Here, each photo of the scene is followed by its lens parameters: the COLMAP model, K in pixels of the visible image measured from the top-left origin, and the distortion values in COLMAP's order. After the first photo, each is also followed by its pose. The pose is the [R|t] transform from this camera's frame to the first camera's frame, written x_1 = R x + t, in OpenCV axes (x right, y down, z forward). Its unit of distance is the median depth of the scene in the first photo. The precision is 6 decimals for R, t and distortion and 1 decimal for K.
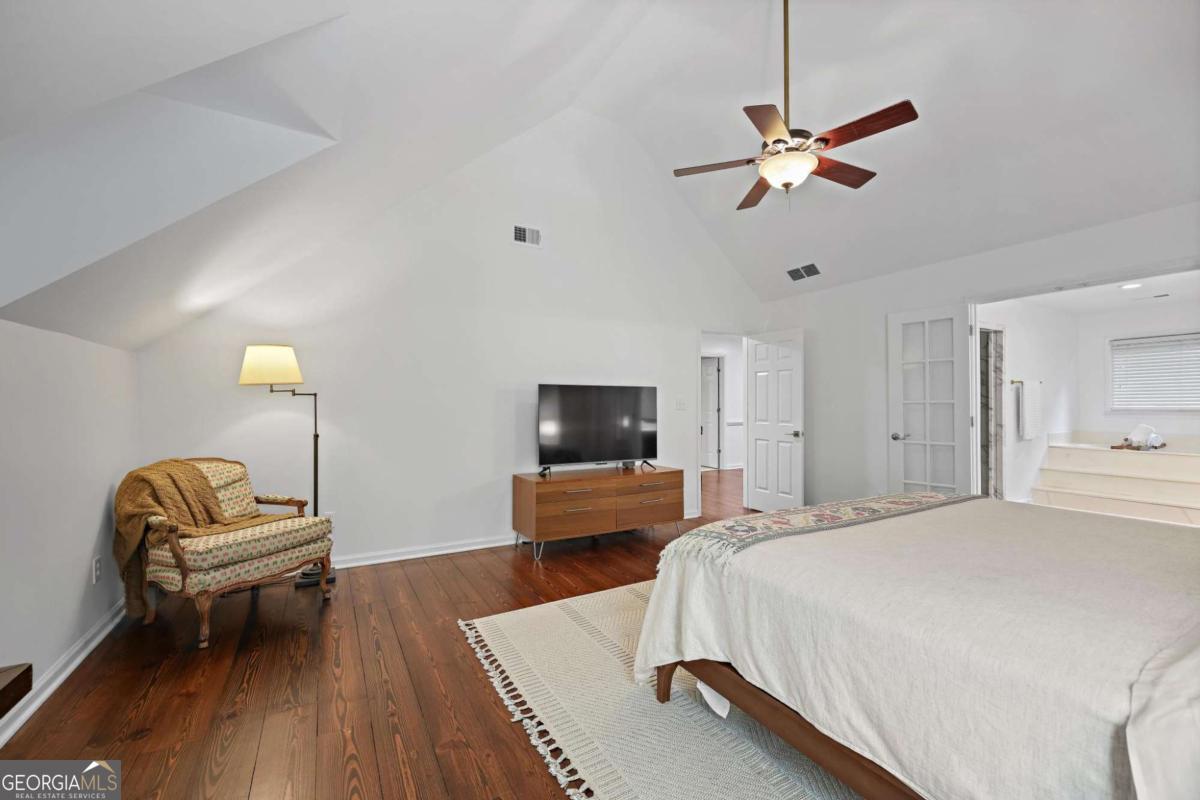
lens RADIAL K [[496.0, 0, 597.5], [0, 496.0, 398.4], [0, 0, 1]] dist [0.003504, 0.000538]
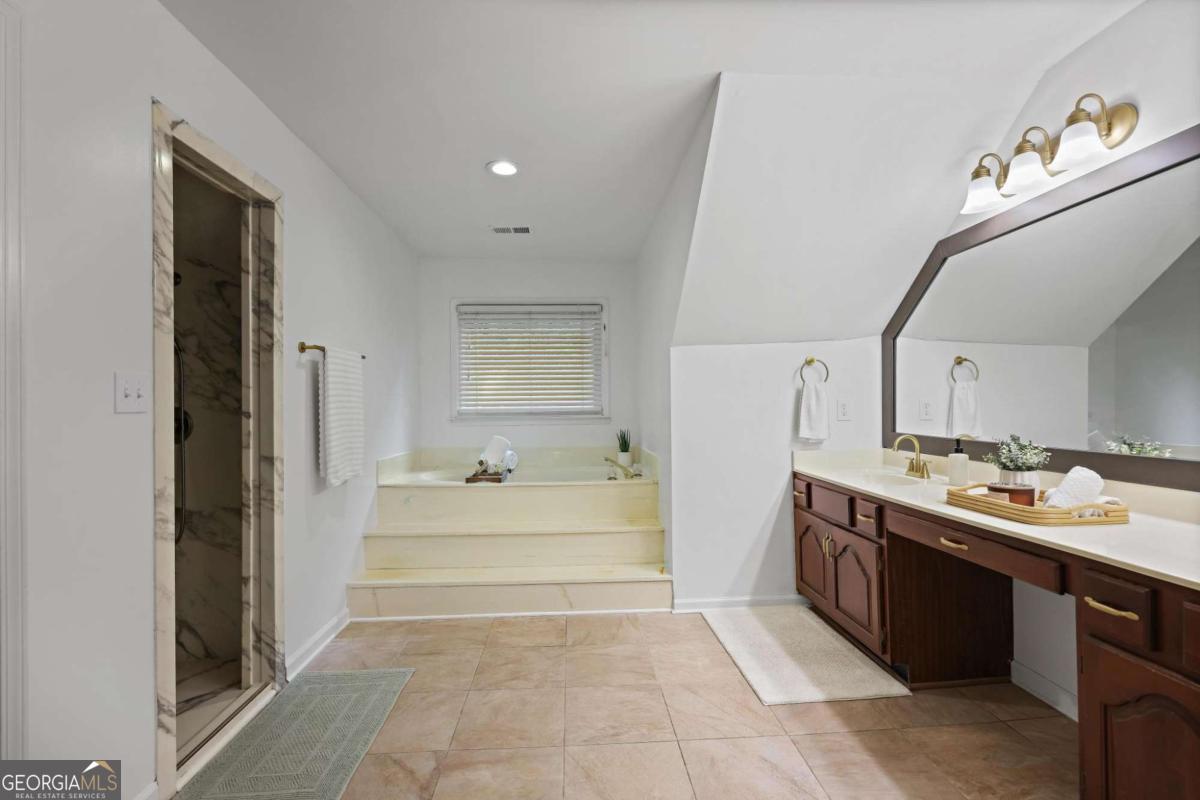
lens RADIAL K [[556.2, 0, 600.1], [0, 556.2, 406.3], [0, 0, 1]] dist [-0.001798, -0.000014]
pose [[0.456771, -0.001841, 0.889582, 0.545067], [-0.001631, 0.999994, 0.002907, 0.013129], [-0.889583, -0.002778, 0.456766, 0.581632]]
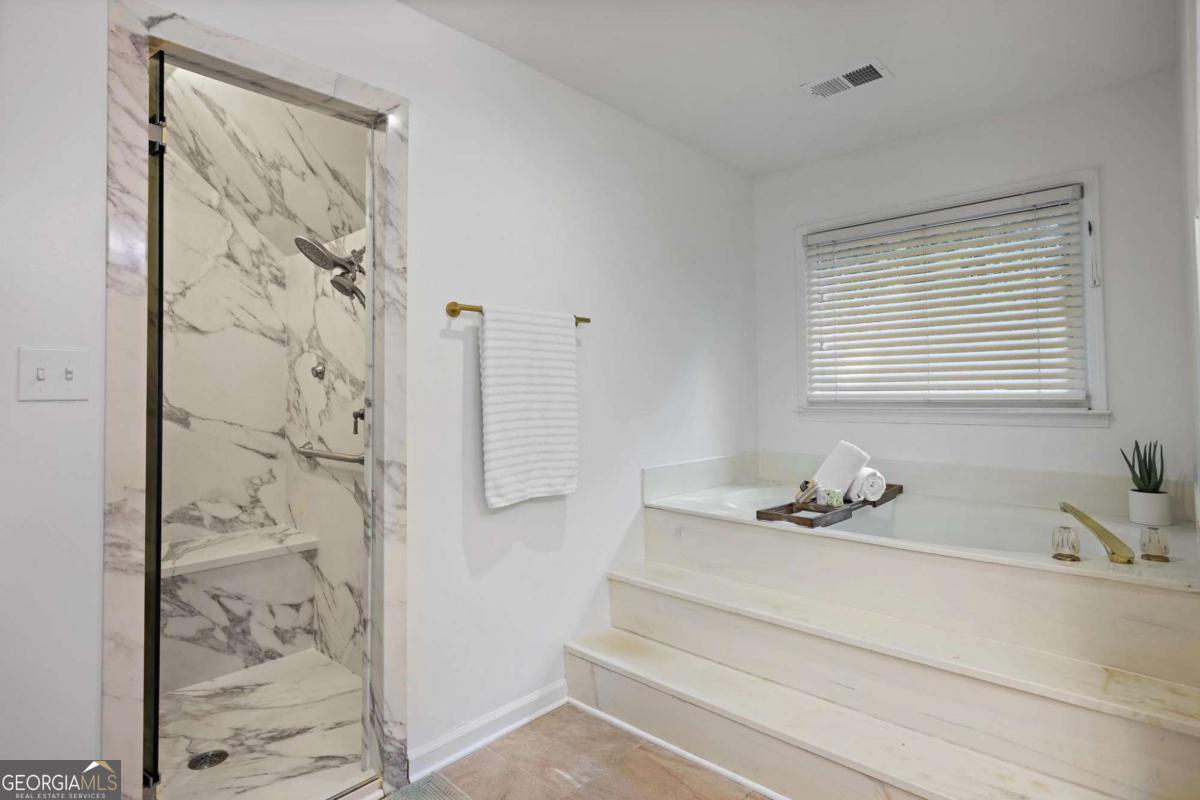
lens RADIAL K [[618.2, 0, 612.1], [0, 618.2, 368.2], [0, 0, 1]] dist [0.000341, 0.000822]
pose [[0.955846, 0.008337, 0.293749, 0.817271], [0.000507, 0.999549, -0.030017, 0.012326], [-0.293867, 0.028841, 0.955411, 0.630173]]
